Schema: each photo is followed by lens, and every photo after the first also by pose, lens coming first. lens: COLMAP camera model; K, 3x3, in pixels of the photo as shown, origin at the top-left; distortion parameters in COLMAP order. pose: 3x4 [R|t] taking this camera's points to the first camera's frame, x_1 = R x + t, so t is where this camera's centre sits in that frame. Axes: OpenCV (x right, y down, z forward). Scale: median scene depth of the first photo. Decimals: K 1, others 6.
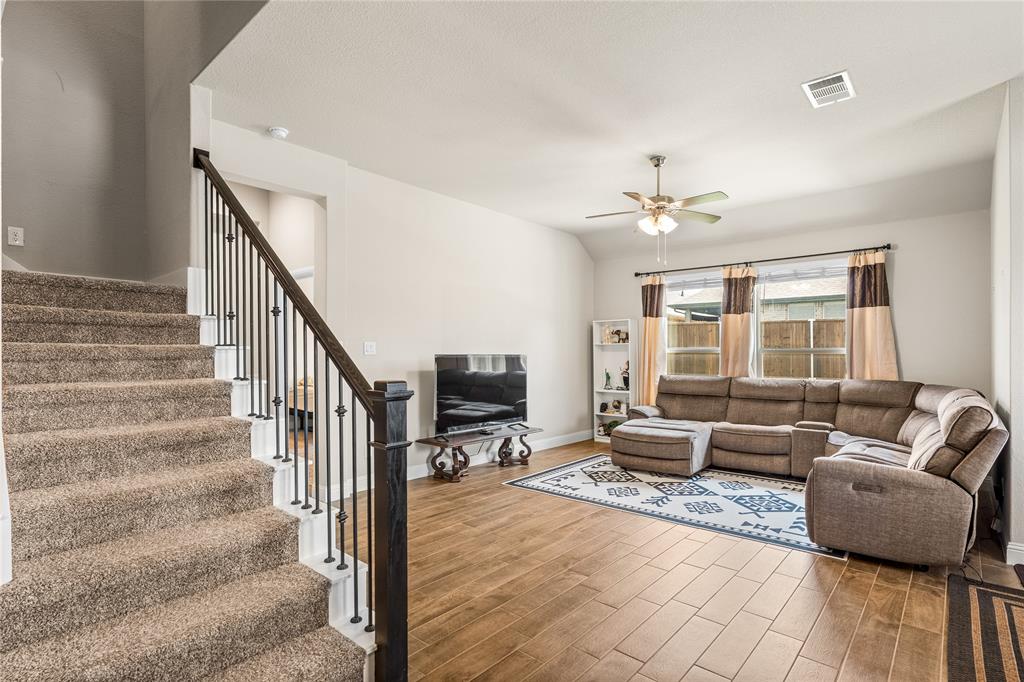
lens RADIAL K [[509.4, 0, 509.3], [0, 509.4, 351.0], [0, 0, 1]] dist [-0.002446, -0.001391]
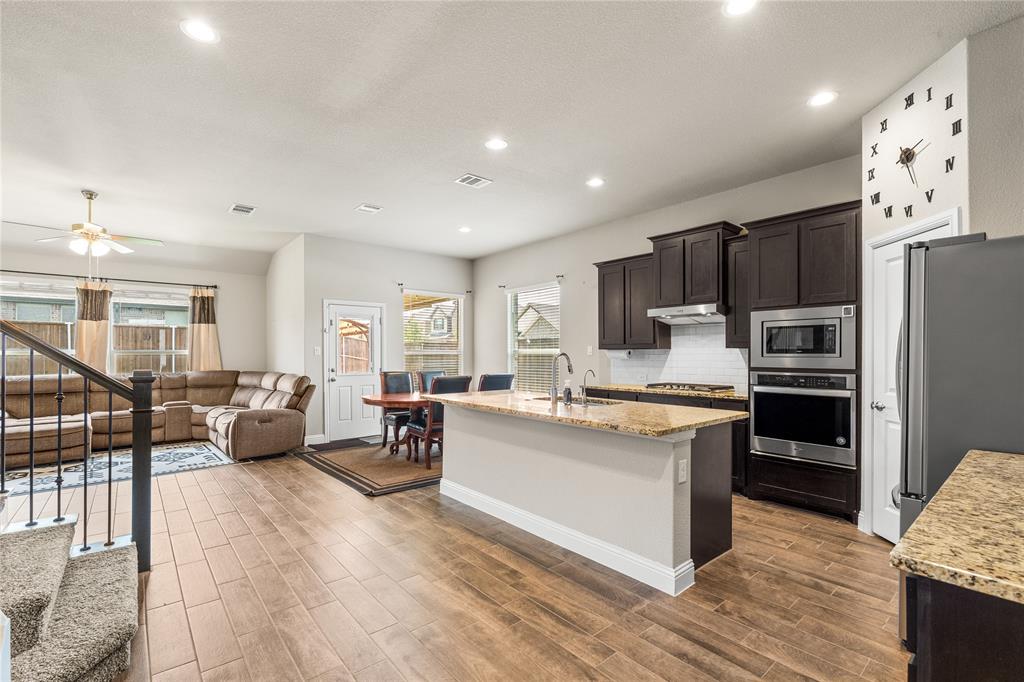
lens RADIAL K [[454.4, 0, 509.6], [0, 454.4, 351.9], [0, 0, 1]] dist [-0.005284, -0.000232]
pose [[0.146267, 0.001326, 0.989244, -0.540720], [0.001330, 0.999998, -0.001537, 0.002395], [-0.989244, 0.001540, 0.146265, -0.121474]]
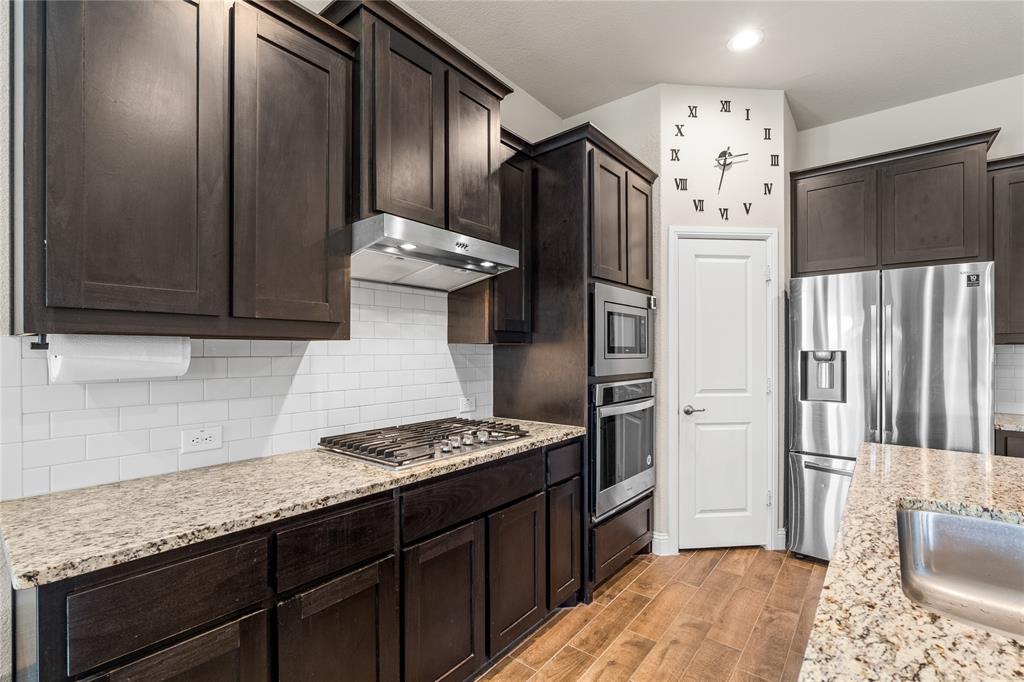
lens RADIAL K [[454.4, 0, 509.5], [0, 454.4, 353.8], [0, 0, 1]] dist [-0.005284, -0.000232]
pose [[-0.999062, -0.003275, -0.043172, 0.383958], [-0.003489, 0.999982, 0.004880, 0.002559], [0.043155, 0.005026, -0.999056, 0.031958]]
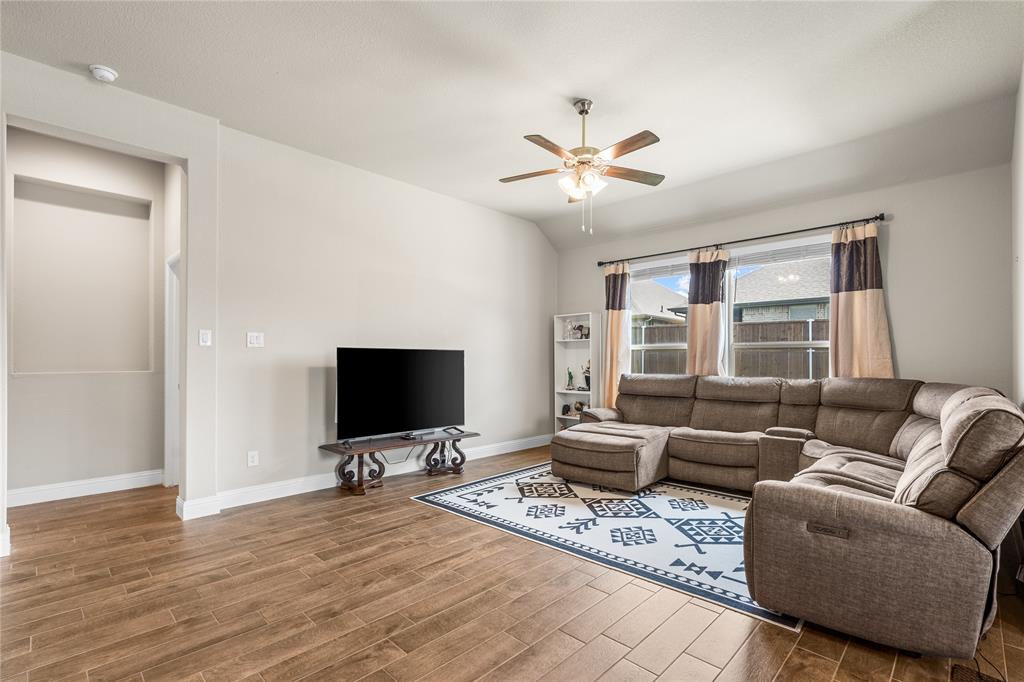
lens RADIAL K [[470.9, 0, 510.2], [0, 470.9, 360.2], [0, 0, 1]] dist [-0.008058, 0.000809]
pose [[0.998675, -0.000725, -0.051462, 0.187897], [0.001031, 0.999982, 0.005934, 0.023545], [0.051457, -0.005979, 0.998657, 0.213721]]
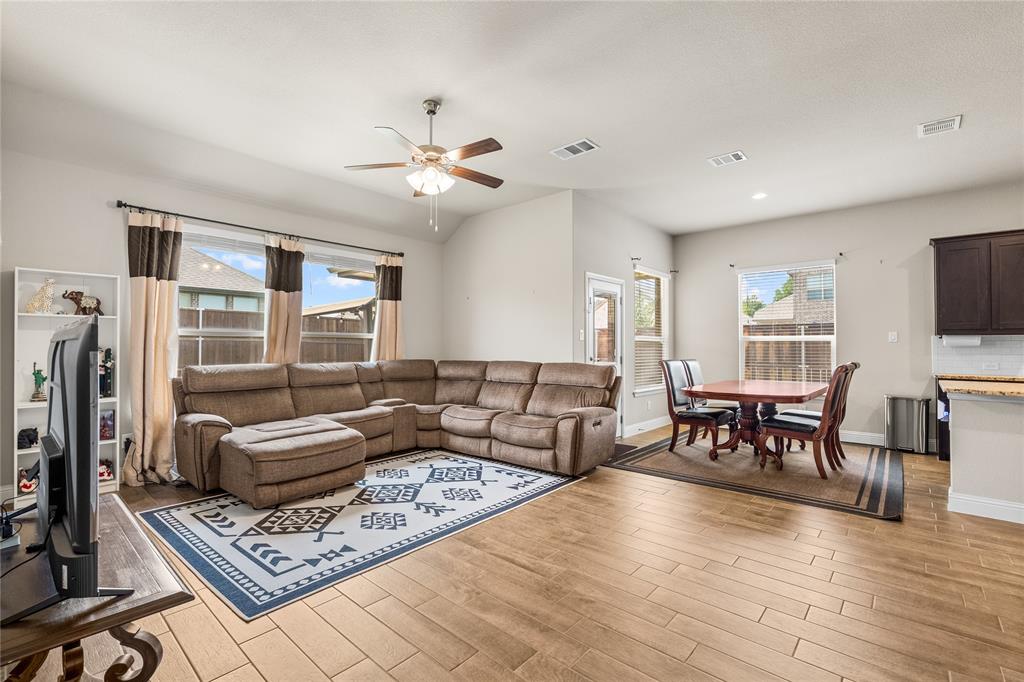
lens RADIAL K [[454.4, 0, 510.1], [0, 454.4, 333.1], [0, 0, 1]] dist [-0.005284, -0.000232]
pose [[0.002034, 0.029192, 0.999572, -0.397700], [-0.004617, 0.999563, -0.029182, 0.023835], [-0.999987, -0.004555, 0.002167, 0.751652]]
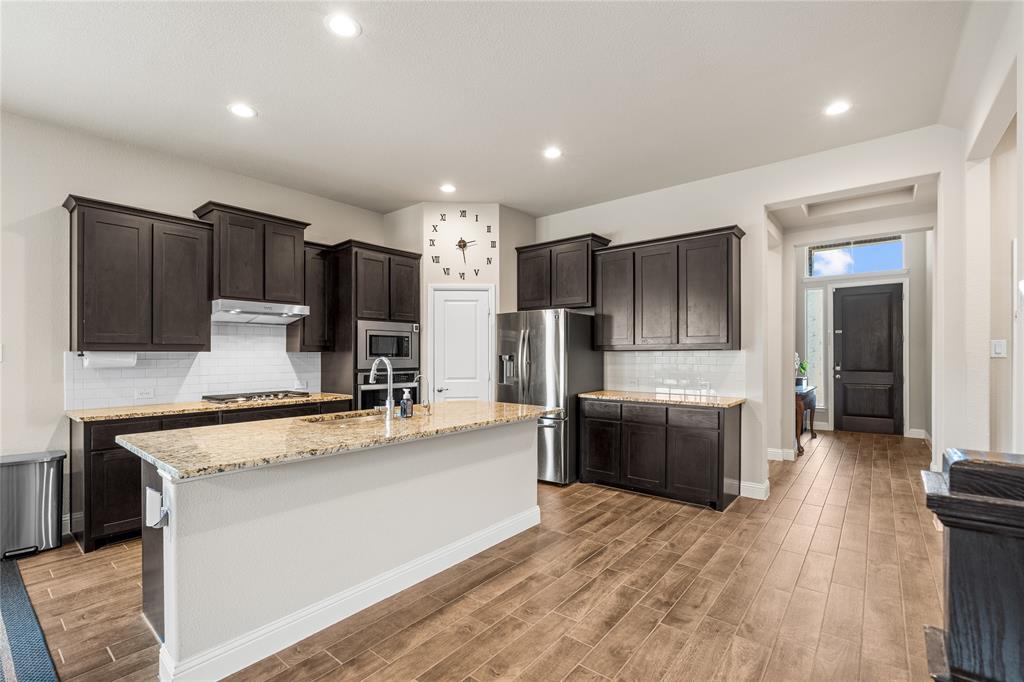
lens RADIAL K [[454.4, 0, 512.1], [0, 454.4, 354.6], [0, 0, 1]] dist [-0.005284, -0.000232]
pose [[-0.999107, -0.000527, -0.042255, 0.021090], [-0.000466, 0.999999, -0.001470, 0.000550], [0.042255, -0.001449, -0.999106, 0.466631]]
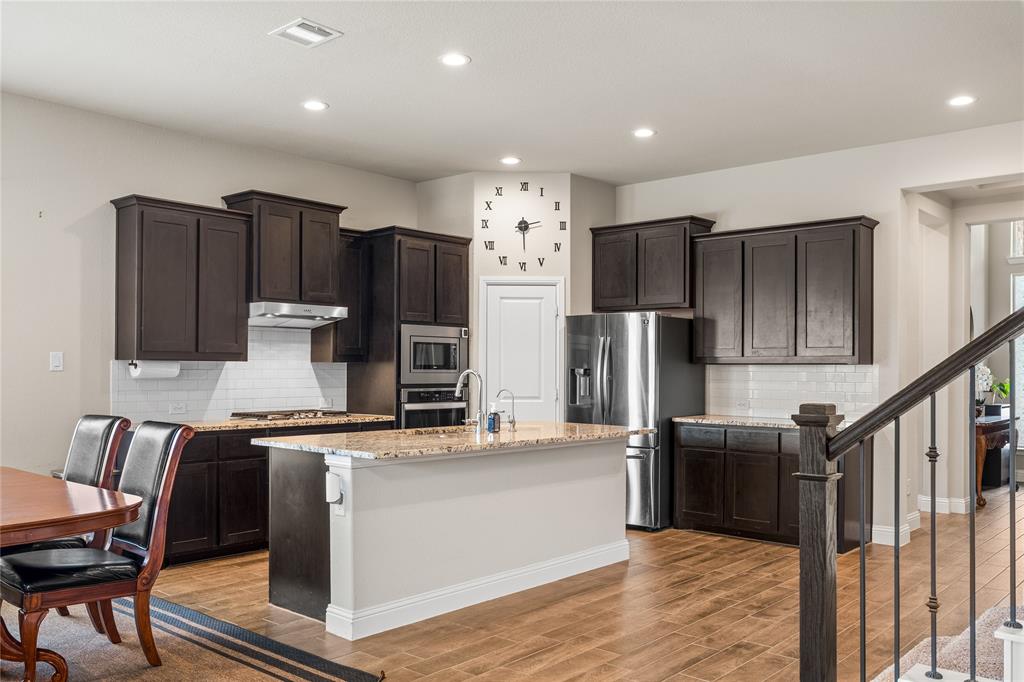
lens RADIAL K [[852.4, 0, 513.1], [0, 852.4, 359.3], [0, 0, 1]] dist [0.002615, -0.010228]
pose [[-0.999938, -0.008240, -0.007537, 0.114509], [-0.008157, 0.999905, -0.011074, 0.001862], [0.007627, -0.011012, -0.999910, 0.920608]]
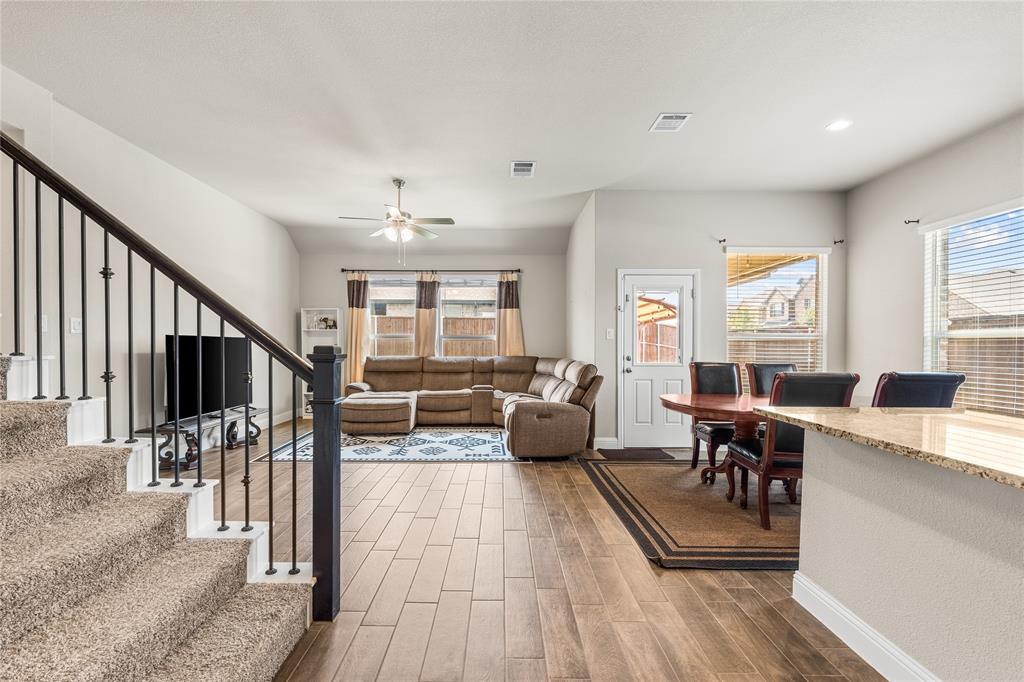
lens RADIAL K [[454.4, 0, 500.2], [0, 454.4, 347.7], [0, 0, 1]] dist [-0.005284, -0.000232]
pose [[0.749447, -0.002530, 0.662059, -0.230774], [-0.005060, 0.999942, 0.009549, 0.019036], [-0.662045, -0.010506, 0.749391, -0.010321]]
